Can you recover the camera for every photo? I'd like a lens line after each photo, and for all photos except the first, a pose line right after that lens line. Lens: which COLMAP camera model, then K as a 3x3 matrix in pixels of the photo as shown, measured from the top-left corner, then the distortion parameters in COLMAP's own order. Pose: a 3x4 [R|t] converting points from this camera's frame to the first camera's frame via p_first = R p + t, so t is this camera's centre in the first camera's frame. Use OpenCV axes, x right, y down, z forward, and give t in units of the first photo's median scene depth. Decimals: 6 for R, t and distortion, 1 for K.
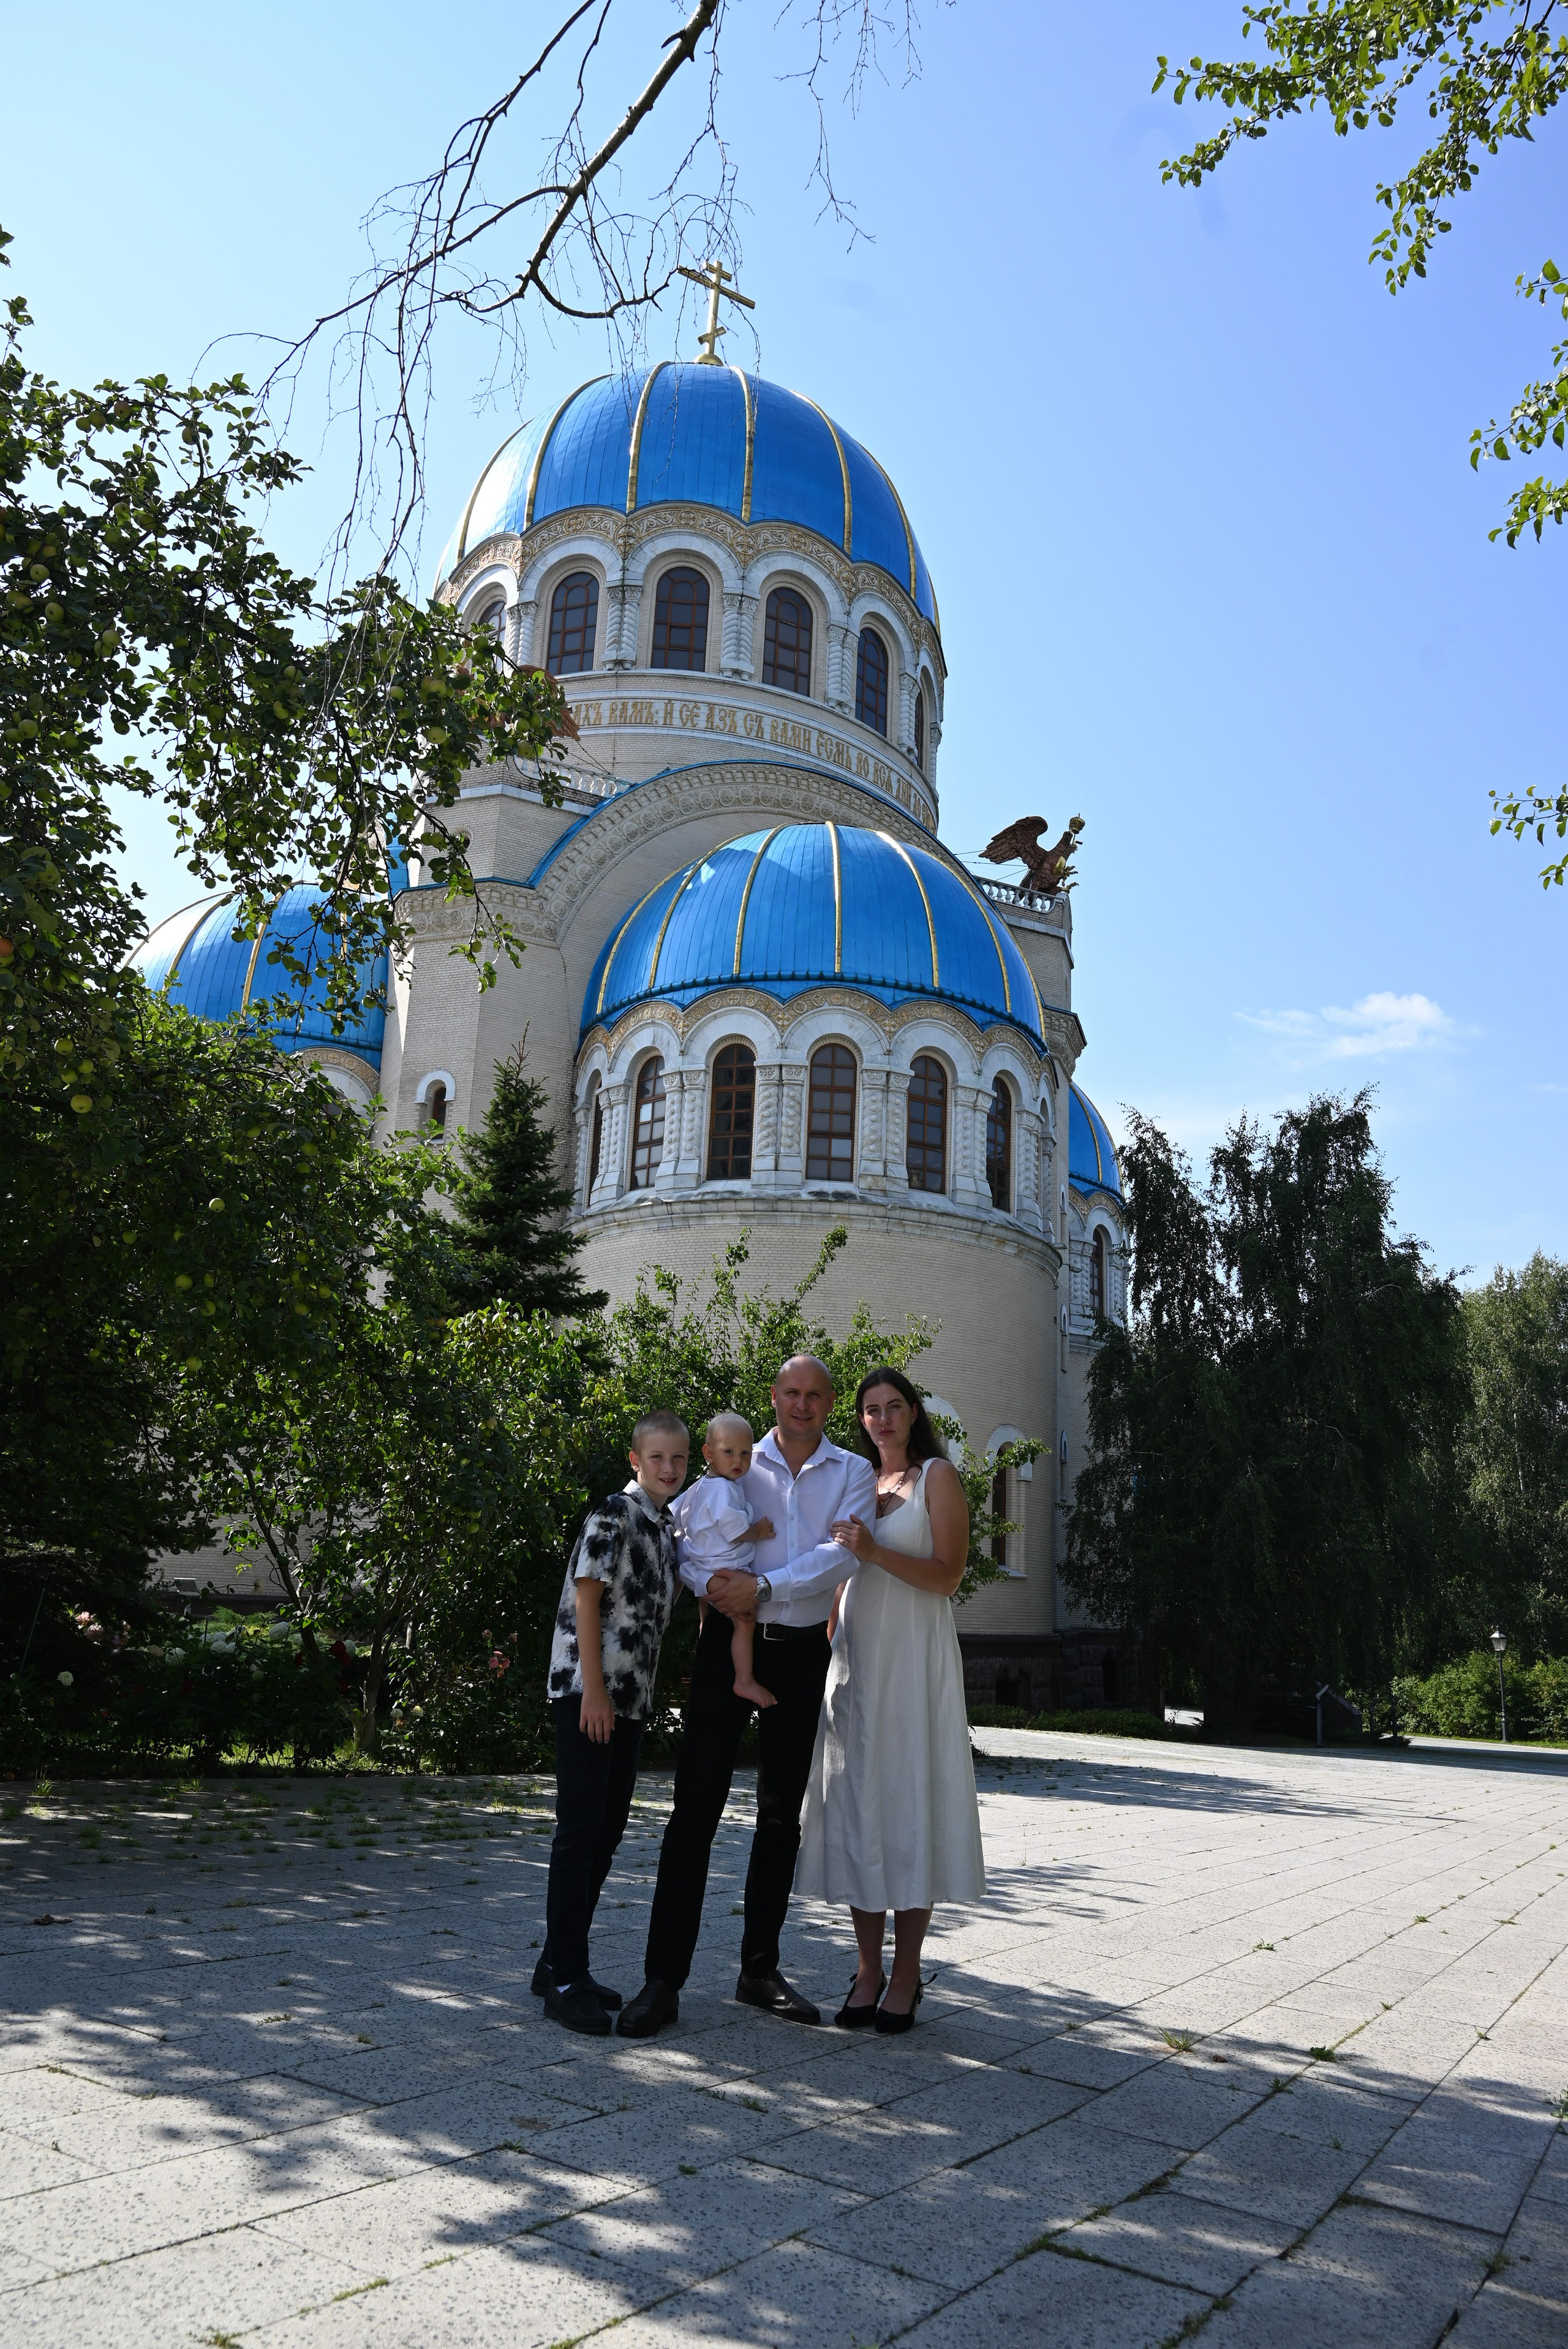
lens RADIAL K [[1515.0, 0, 810.4], [0, 1515.0, 1177.5], [0, 0, 1]] dist [-0.007904, 0.006120]
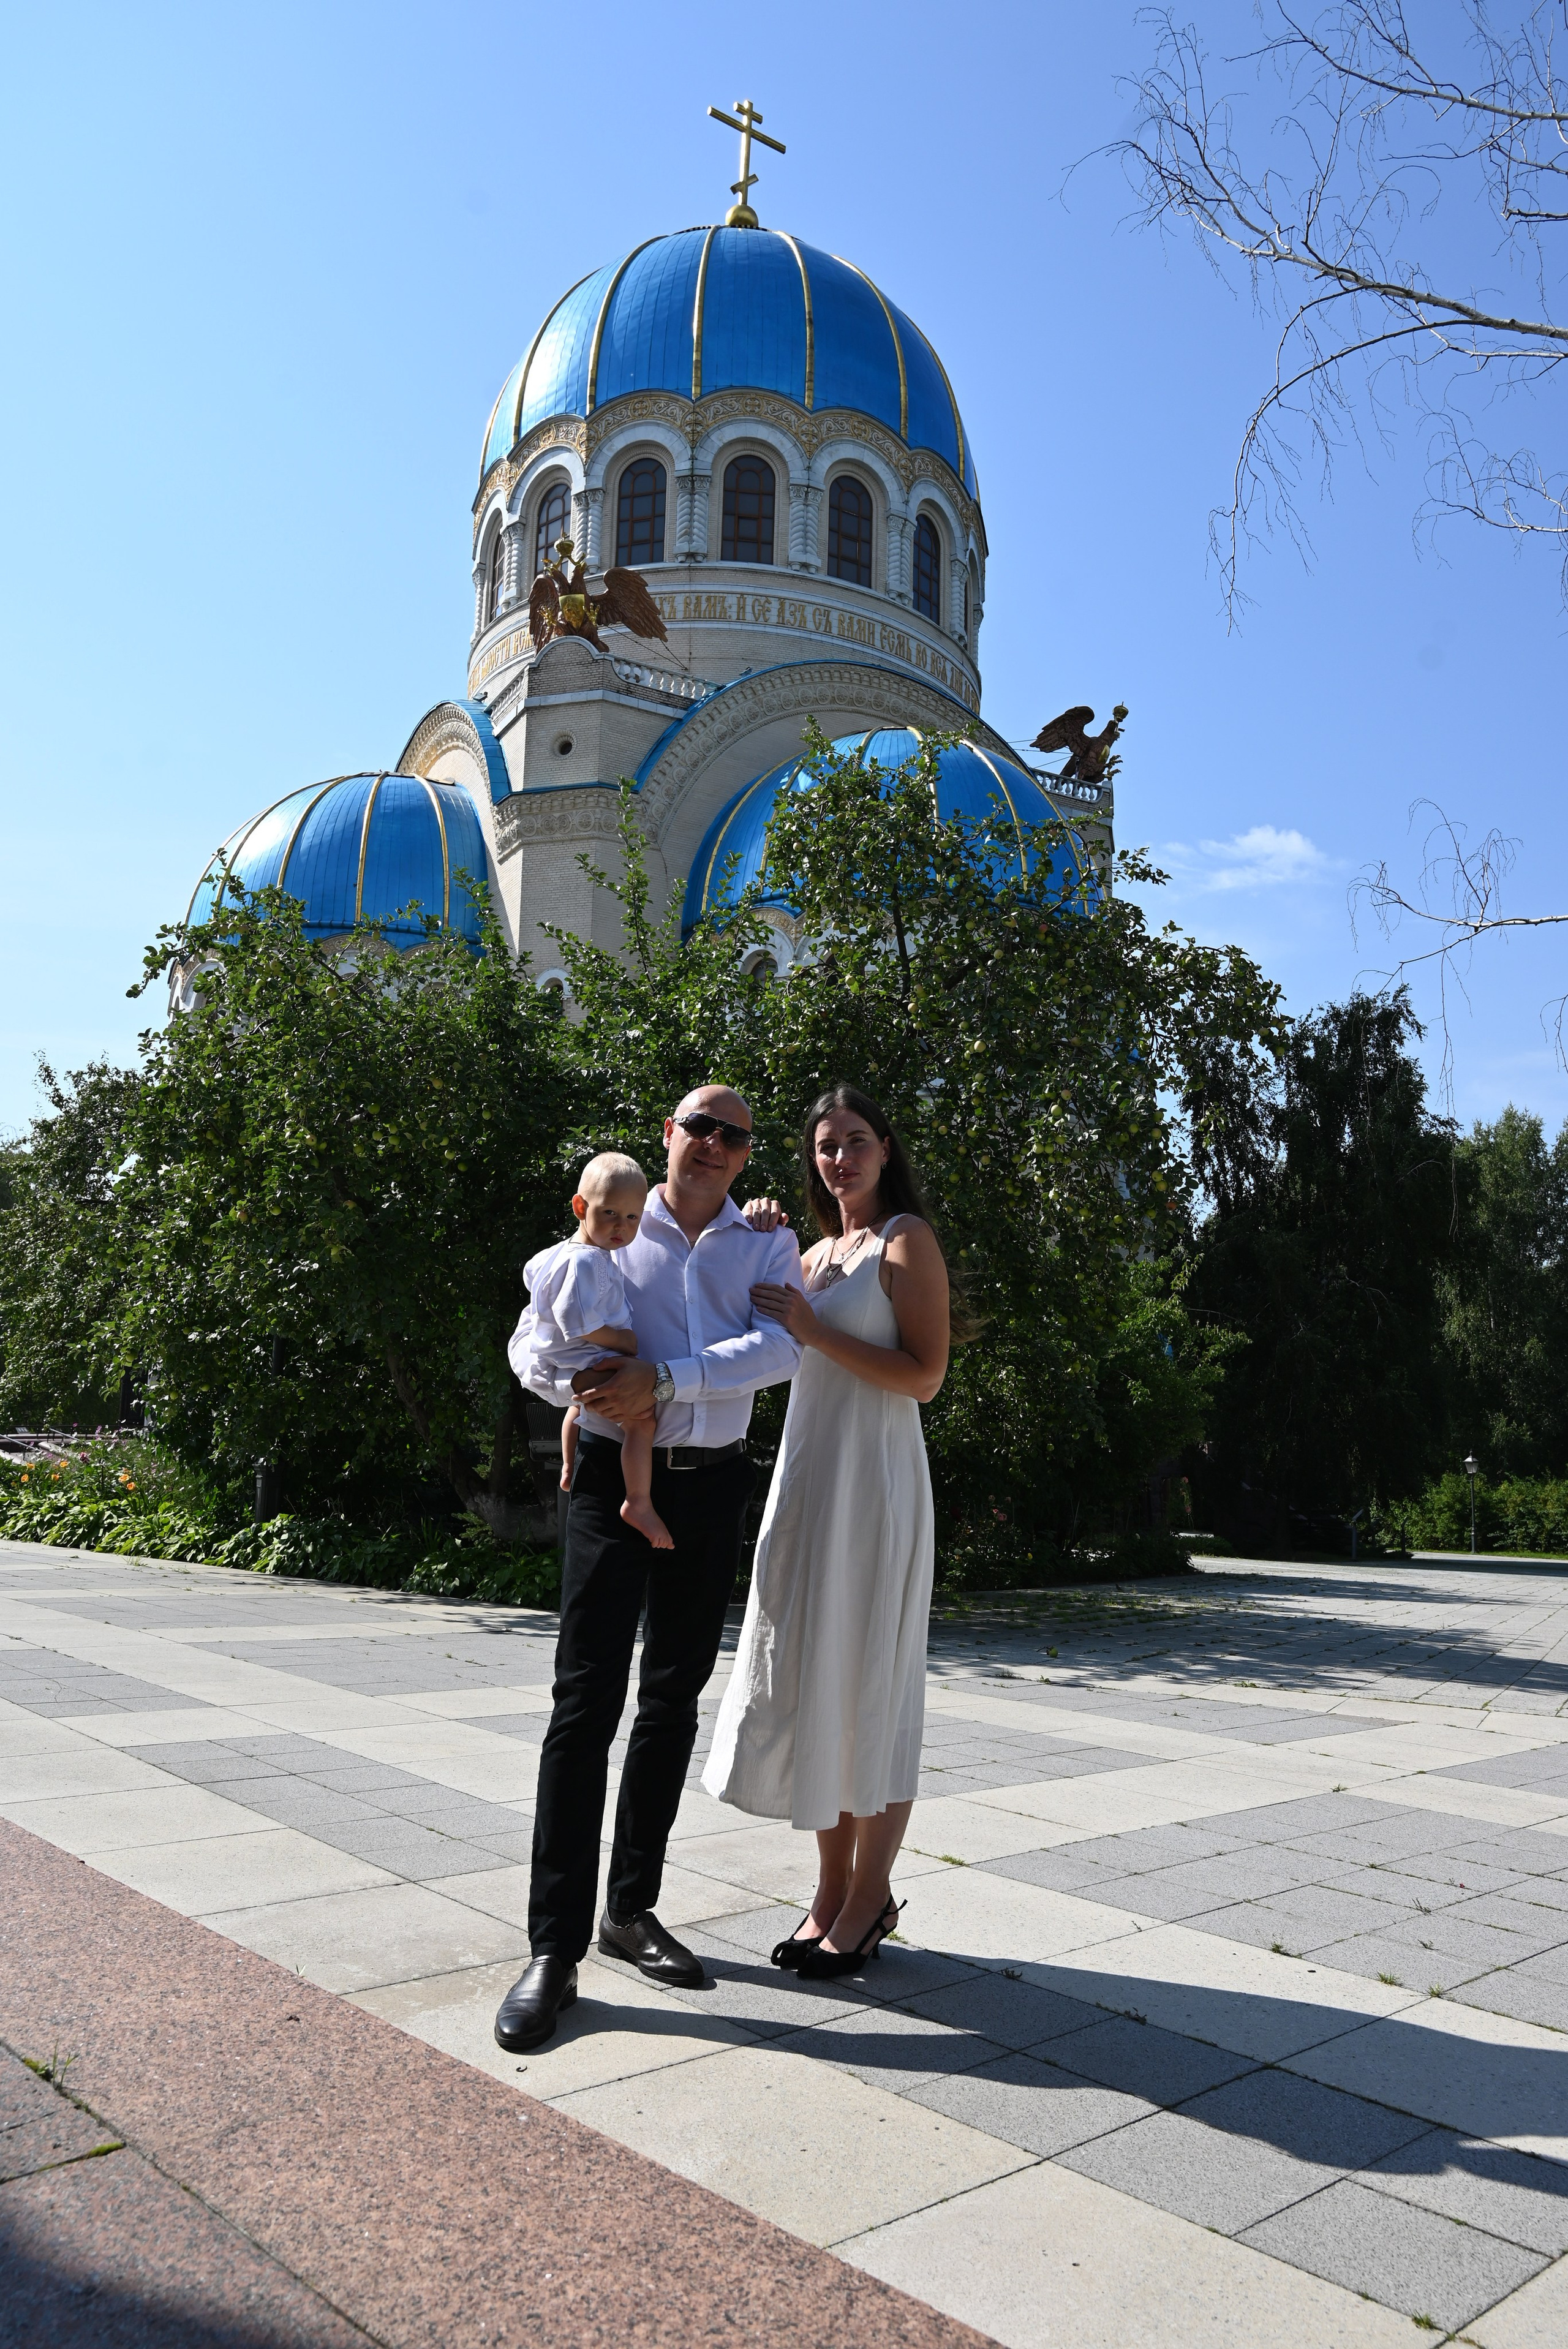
lens RADIAL K [[1606.2, 0, 786.1], [0, 1606.2, 1164.6], [0, 0, 1]] dist [-0.004534, 0.040178]
pose [[0.998219, -0.009719, 0.058852, -0.149770], [0.003171, 0.993888, 0.110347, -0.057316], [-0.059565, -0.109964, 0.992149, -0.148341]]
